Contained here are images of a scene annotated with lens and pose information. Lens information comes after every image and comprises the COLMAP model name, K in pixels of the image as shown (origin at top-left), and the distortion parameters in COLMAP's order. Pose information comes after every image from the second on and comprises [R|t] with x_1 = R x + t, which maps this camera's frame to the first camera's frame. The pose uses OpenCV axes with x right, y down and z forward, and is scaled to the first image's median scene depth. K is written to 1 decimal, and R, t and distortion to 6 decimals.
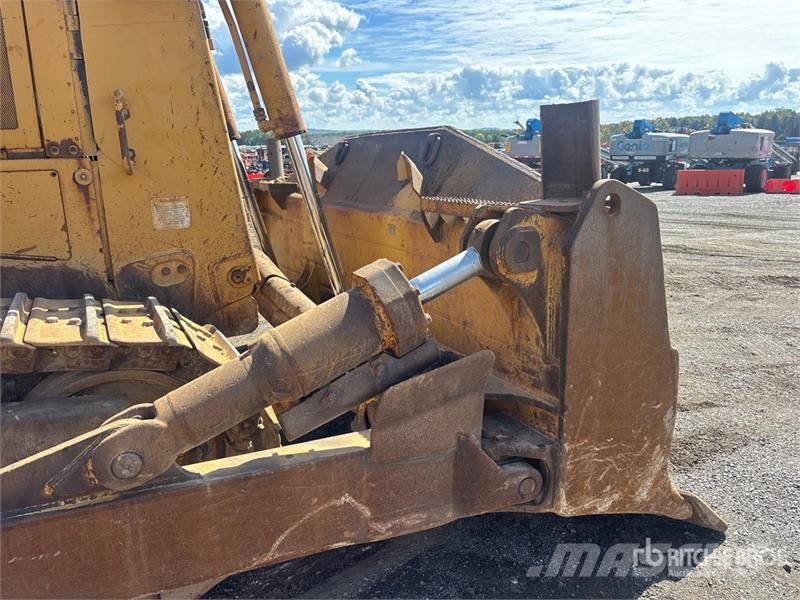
lens RADIAL K [[613.3, 0, 404.9], [0, 613.3, 302.0], [0, 0, 1]] dist [0.040776, -0.056543]
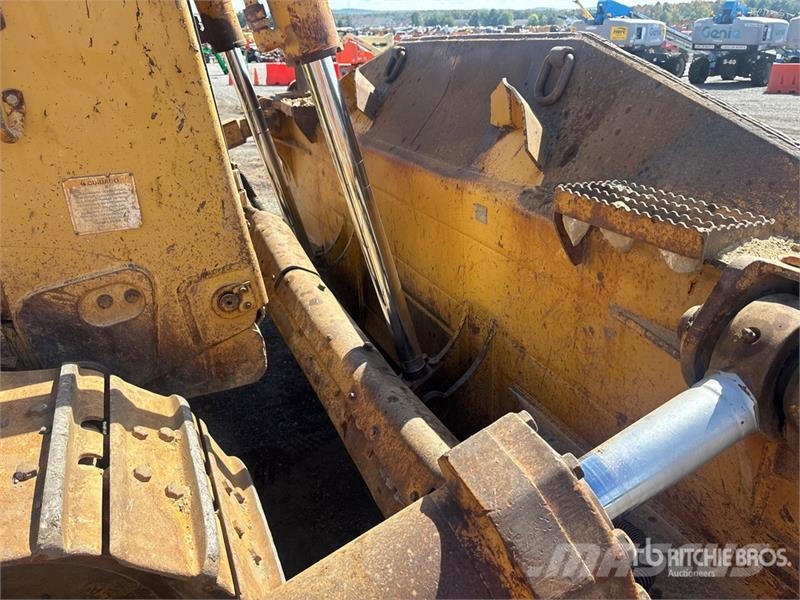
lens RADIAL K [[613.3, 0, 402.9], [0, 613.3, 302.7], [0, 0, 1]] dist [0.040776, -0.056543]
pose [[0.997488, 0.030575, -0.063890, -0.056862], [-0.019287, 0.985195, 0.170350, -0.132307], [0.068152, -0.168690, 0.983310, 0.377538]]
